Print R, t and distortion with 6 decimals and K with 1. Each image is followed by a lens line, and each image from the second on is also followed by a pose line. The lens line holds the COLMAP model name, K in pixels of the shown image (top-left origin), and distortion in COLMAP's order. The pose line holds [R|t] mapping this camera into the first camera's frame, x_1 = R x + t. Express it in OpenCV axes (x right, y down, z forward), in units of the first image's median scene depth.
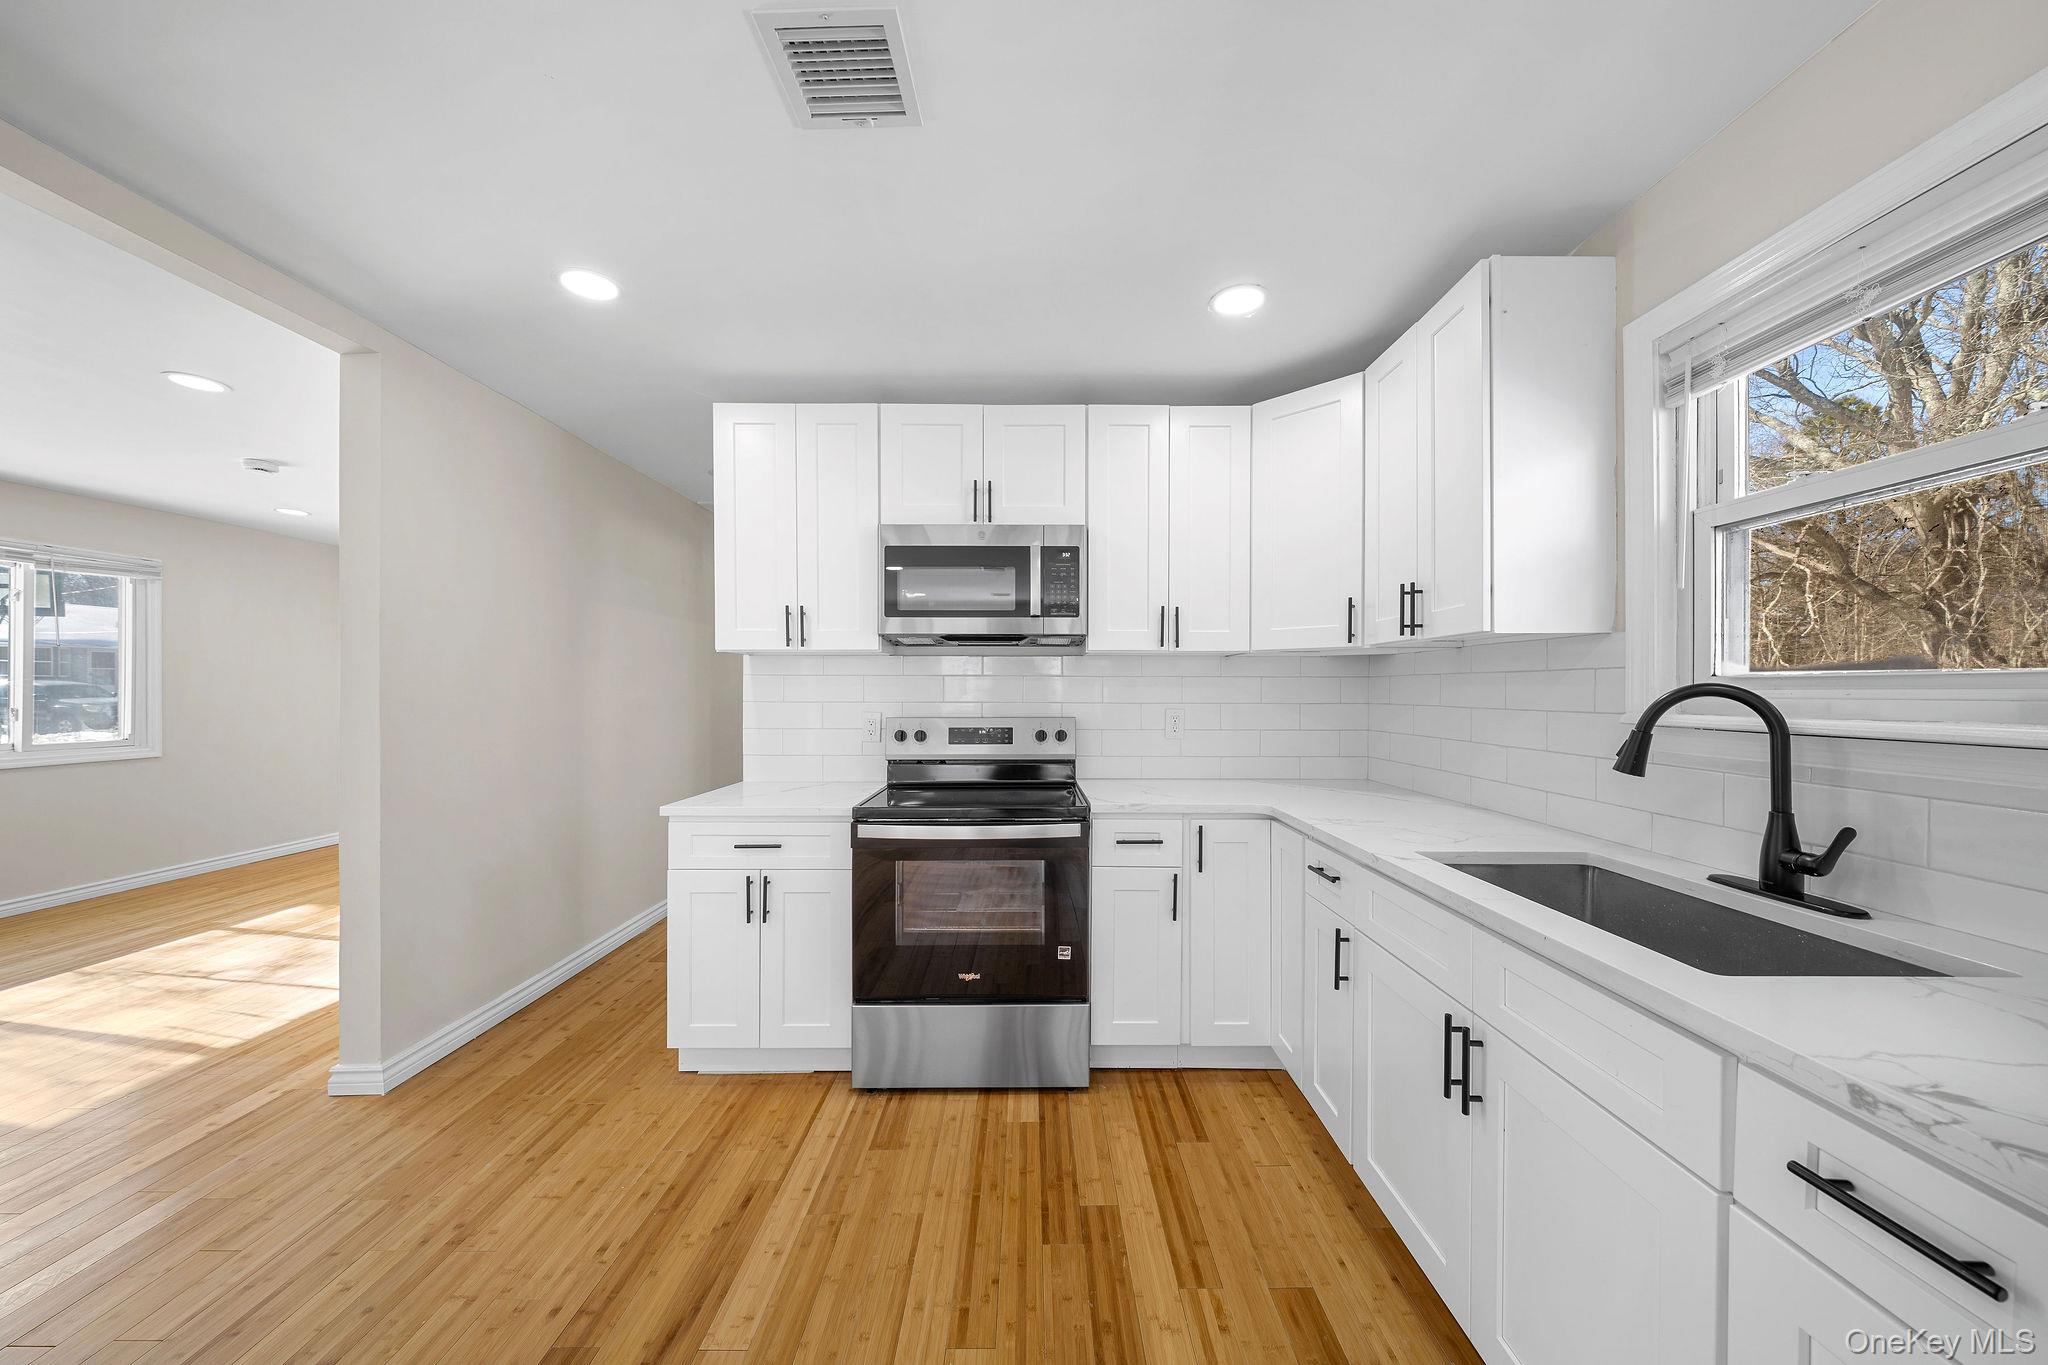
lens RADIAL K [[703.8, 0, 1032.6], [0, 703.8, 692.0], [0, 0, 1]] dist [-0.001981, -0.000120]
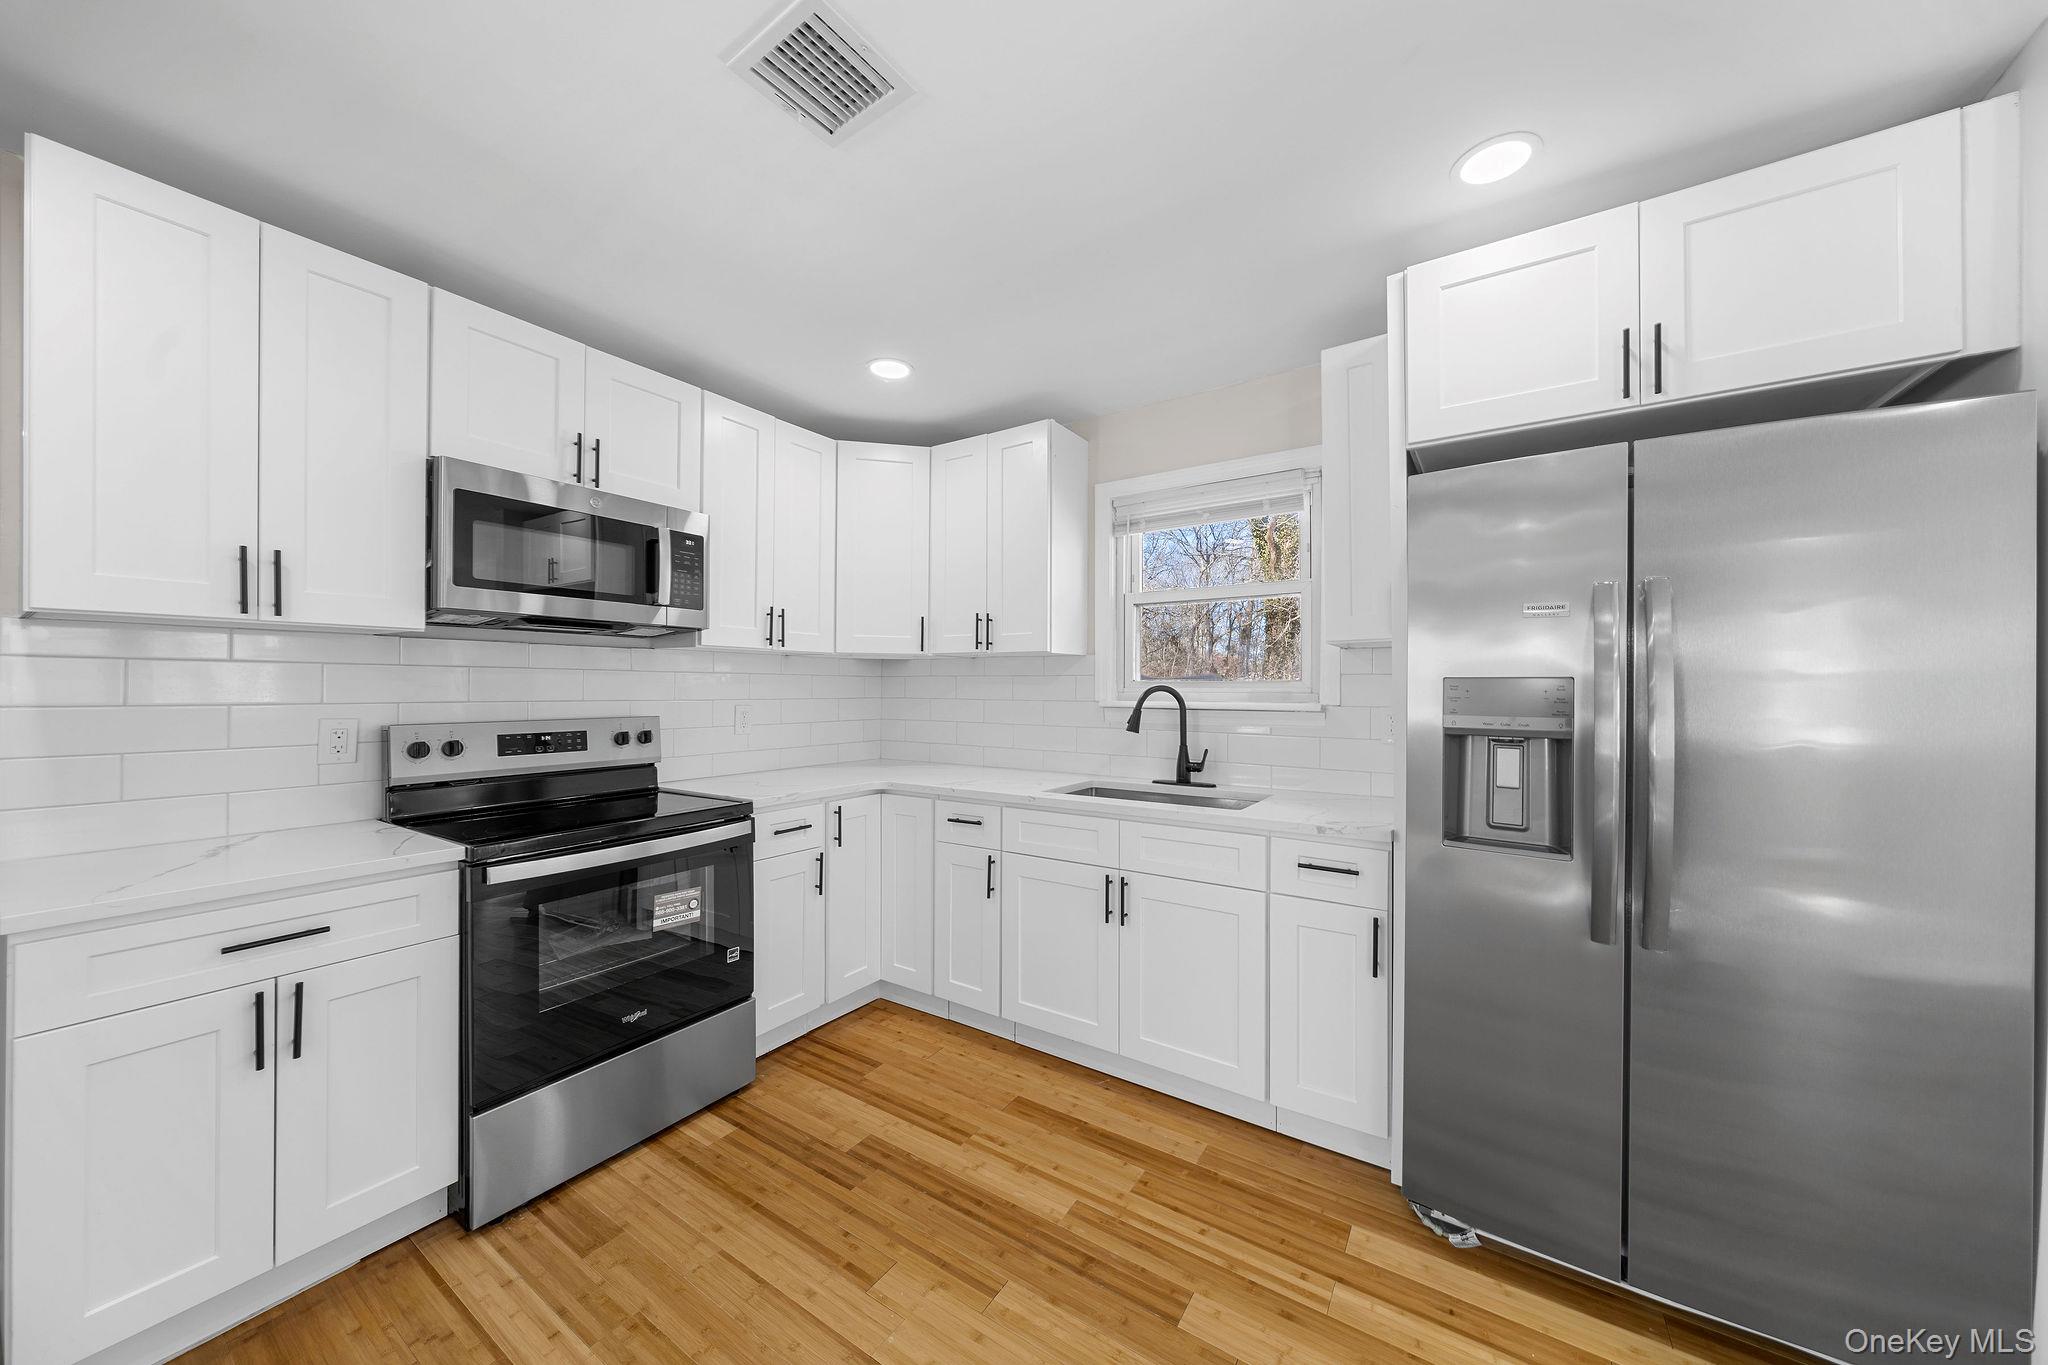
lens RADIAL K [[705.7, 0, 1028.4], [0, 705.7, 685.8], [0, 0, 1]] dist [-0.000058, 0.000164]
pose [[0.551008, 0.004624, 0.834487, -0.634342], [-0.001813, 0.999989, -0.004344, -0.000711], [-0.834498, 0.000881, 0.551010, 0.131008]]
